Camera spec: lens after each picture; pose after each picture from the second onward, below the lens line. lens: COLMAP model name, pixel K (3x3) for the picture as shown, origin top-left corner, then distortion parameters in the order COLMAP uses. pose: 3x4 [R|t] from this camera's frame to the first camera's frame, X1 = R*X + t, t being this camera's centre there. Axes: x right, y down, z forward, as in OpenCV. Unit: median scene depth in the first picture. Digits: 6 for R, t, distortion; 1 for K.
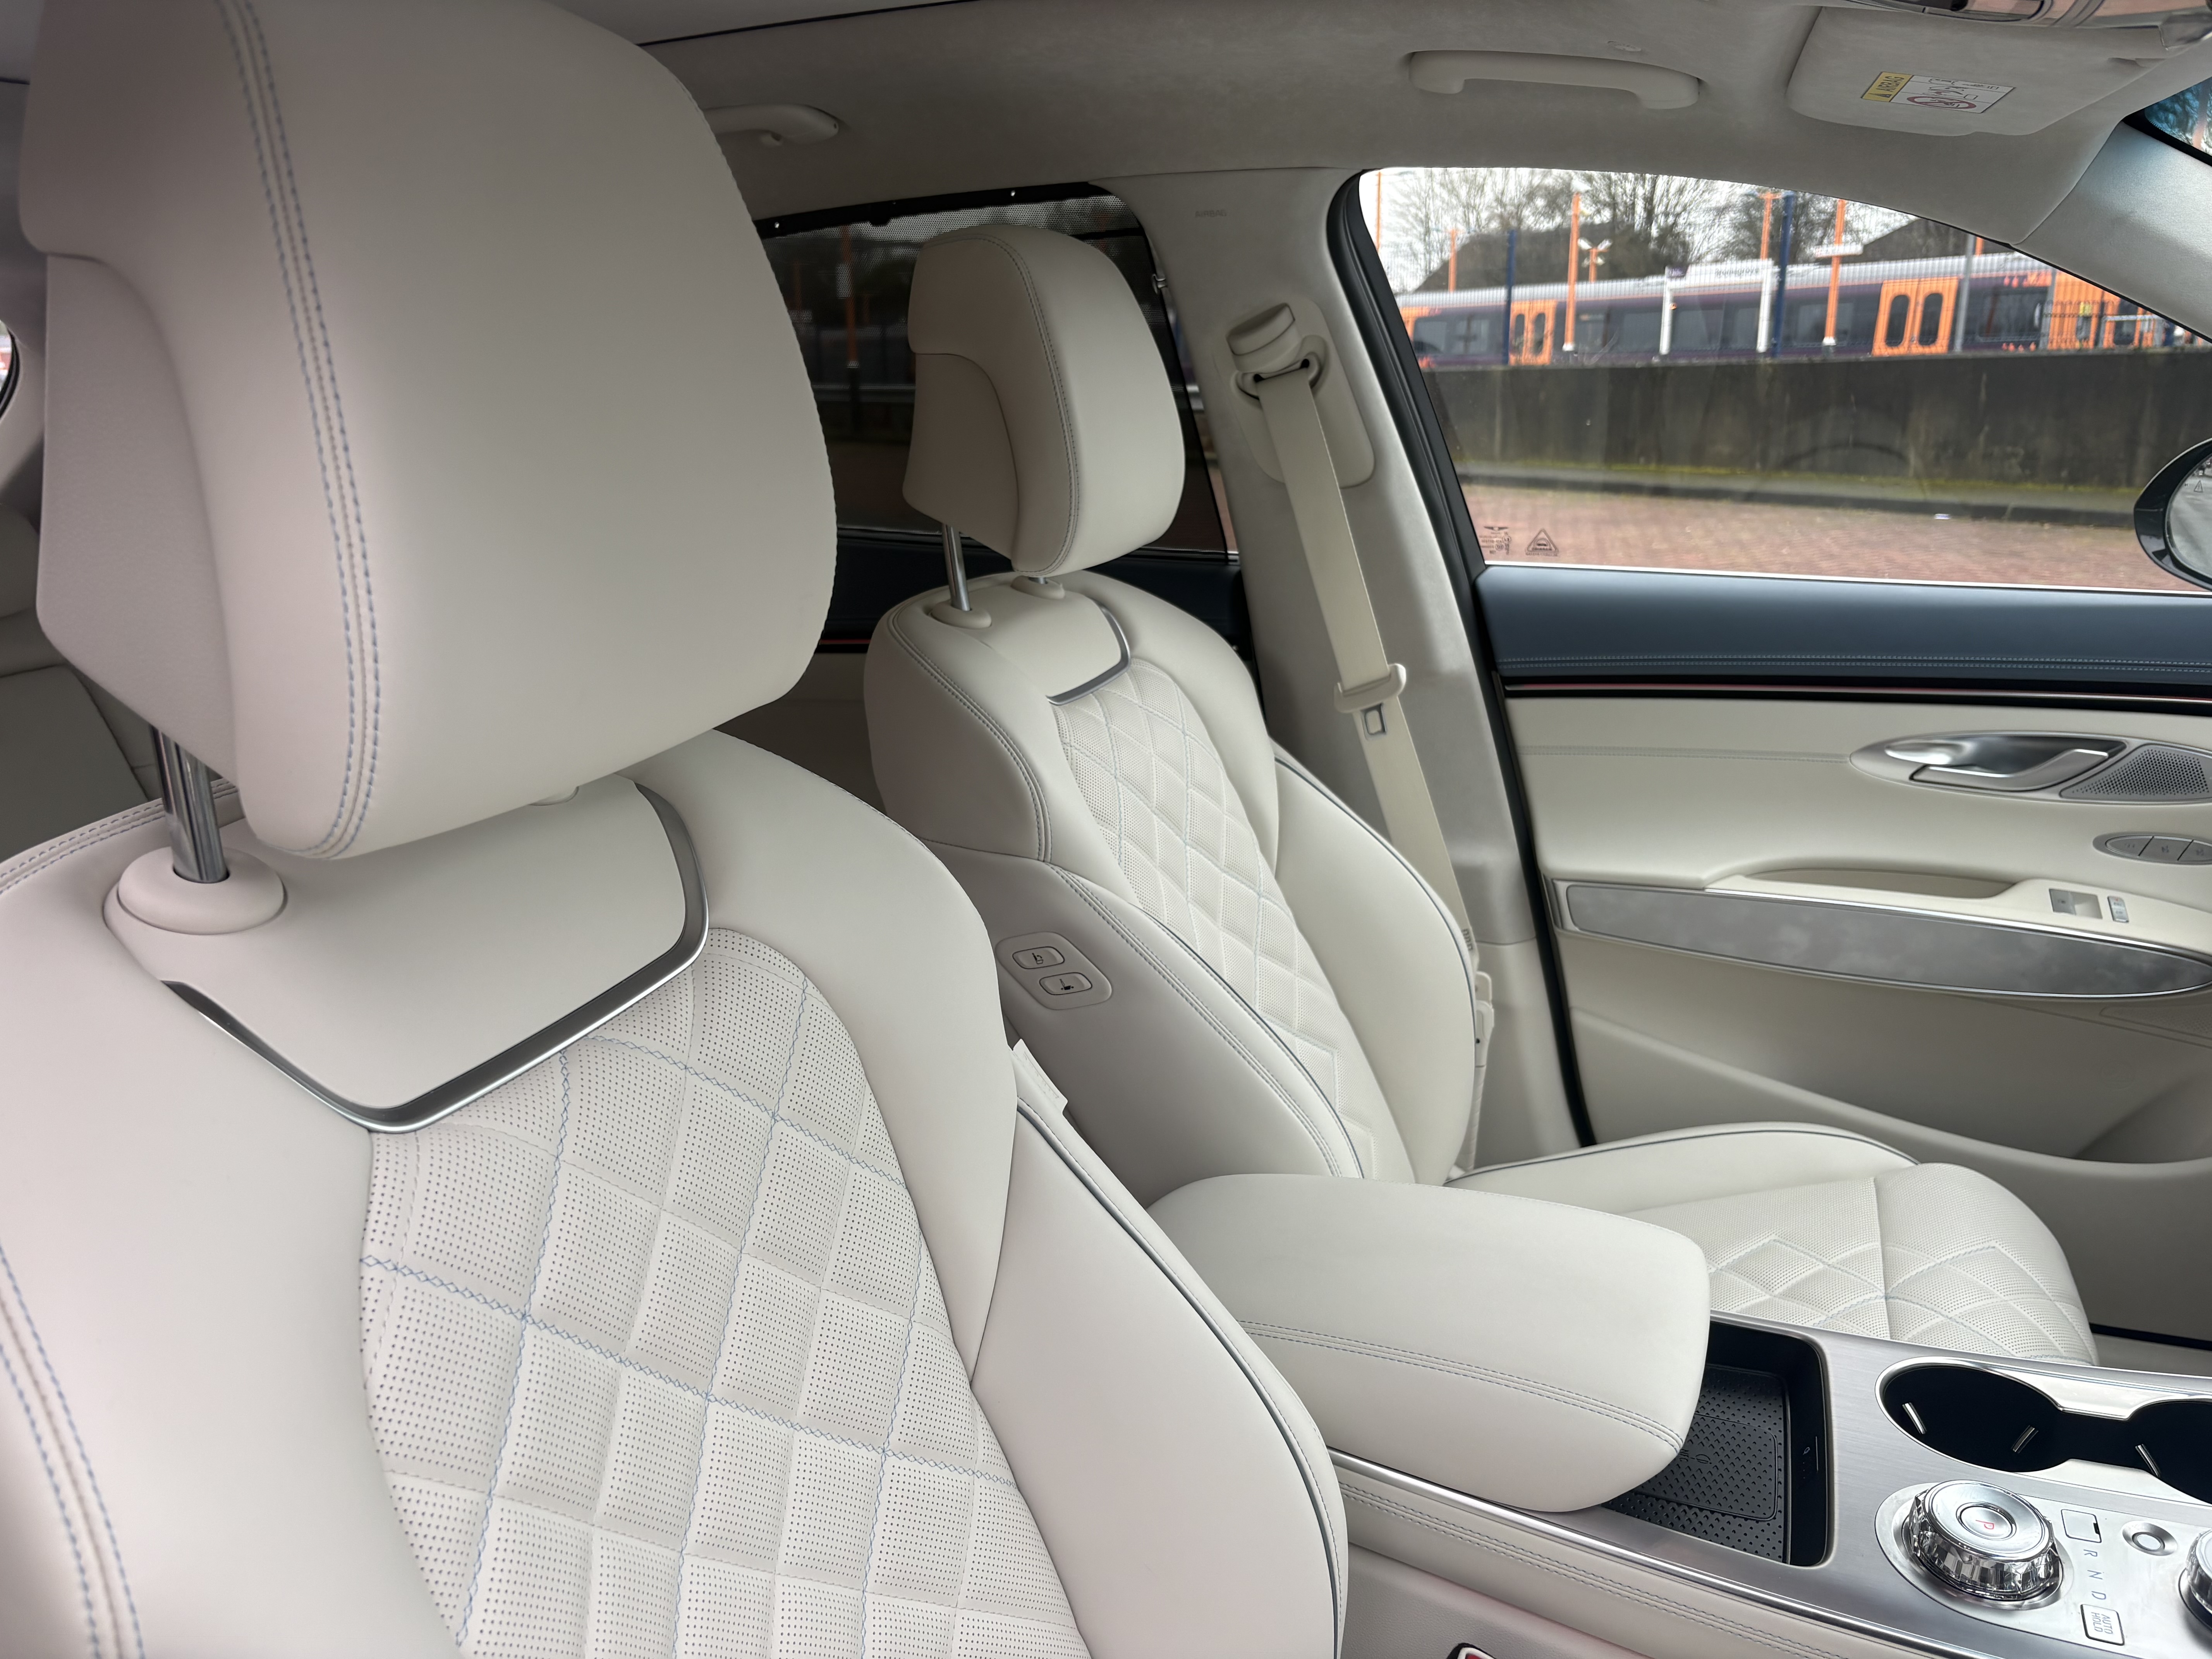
lens RADIAL K [[1706.9, 0, 1105.8], [0, 1706.9, 839.0], [0, 0, 1]] dist [0.057405, -0.016026]
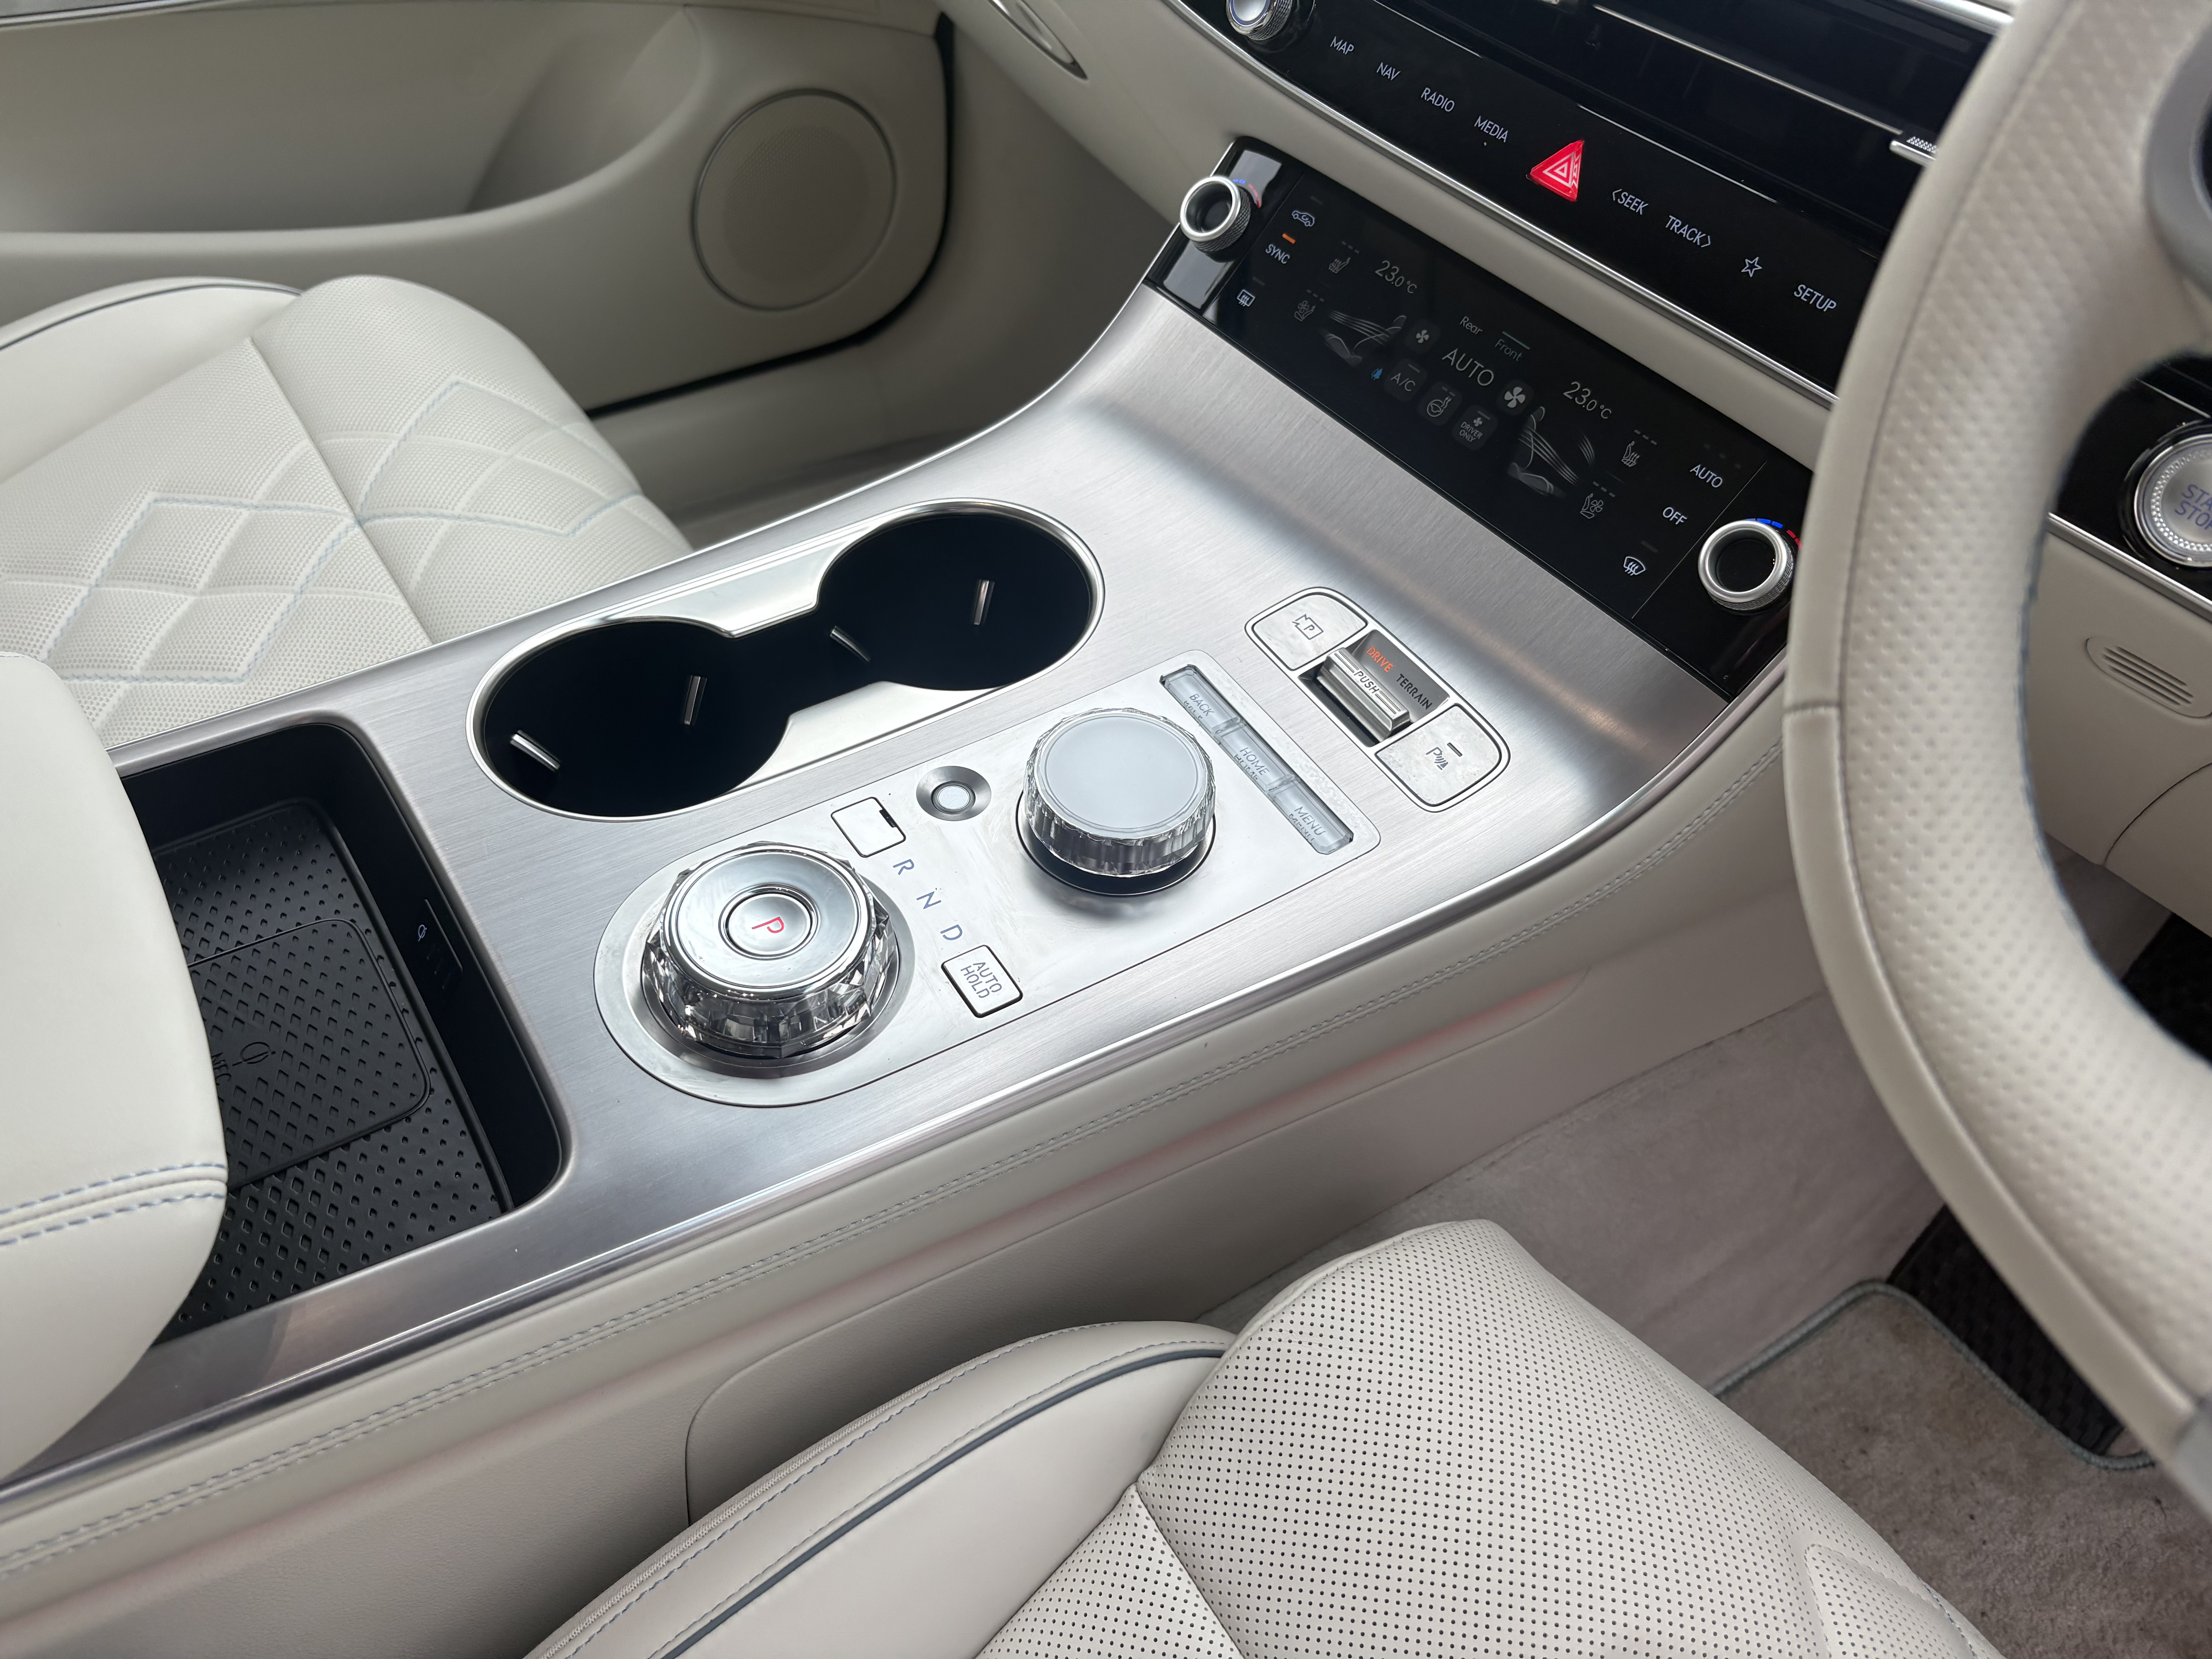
lens RADIAL K [[1706.9, 0, 1107.4], [0, 1706.9, 831.3], [0, 0, 1]] dist [0.057405, -0.016026]
pose [[0.586139, -0.527925, 0.614603, 0.225431], [0.170133, 0.821857, 0.543696, 0.083083], [-0.792146, -0.214117, 0.571540, 0.549461]]
